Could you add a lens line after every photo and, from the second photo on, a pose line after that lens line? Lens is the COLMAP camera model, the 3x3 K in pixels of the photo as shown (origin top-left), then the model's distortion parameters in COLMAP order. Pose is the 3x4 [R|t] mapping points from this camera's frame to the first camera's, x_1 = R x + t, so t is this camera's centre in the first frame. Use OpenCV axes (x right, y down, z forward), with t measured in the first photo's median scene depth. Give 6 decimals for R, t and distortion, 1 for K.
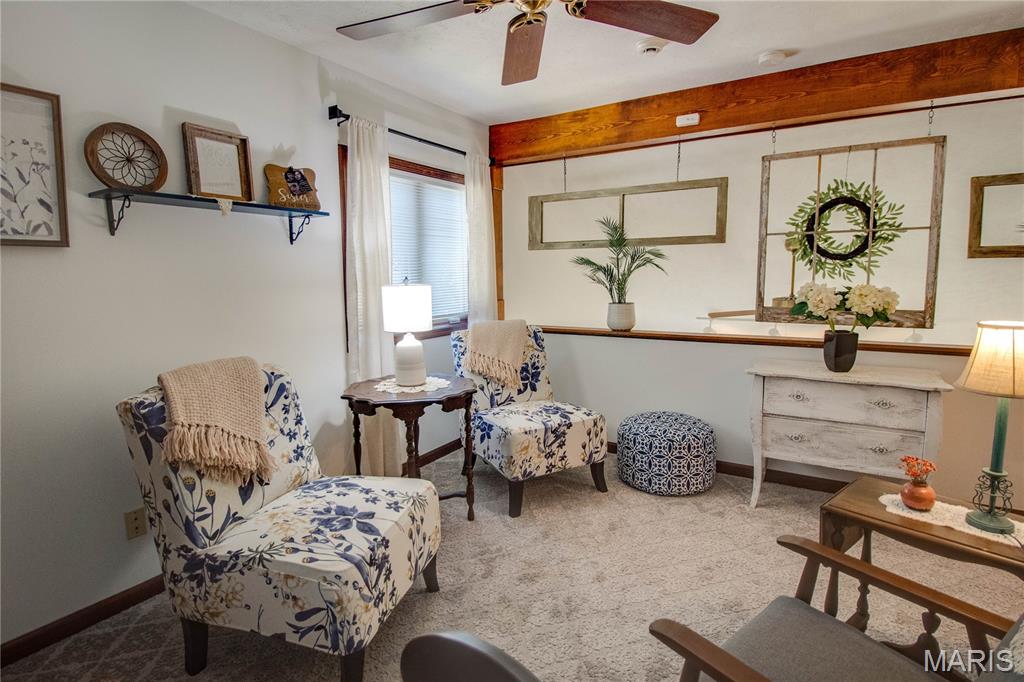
lens RADIAL K [[506.2, 0, 519.1], [0, 506.2, 326.2], [0, 0, 1]] dist [0.002291, -0.013933]
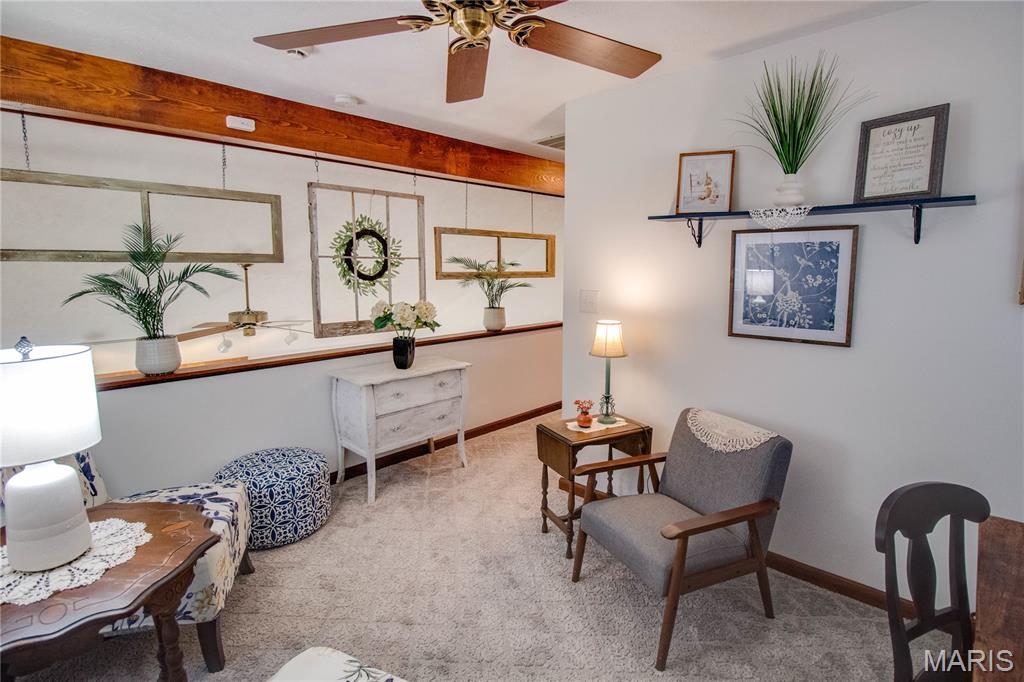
lens RADIAL K [[480.2, 0, 518.2], [0, 480.2, 327.1], [0, 0, 1]] dist [0.000320, -0.010731]
pose [[0.235148, -0.100066, 0.966795, -0.416105], [0.104246, 0.991545, 0.077272, -0.069740], [-0.966353, 0.082614, 0.243591, 0.366773]]
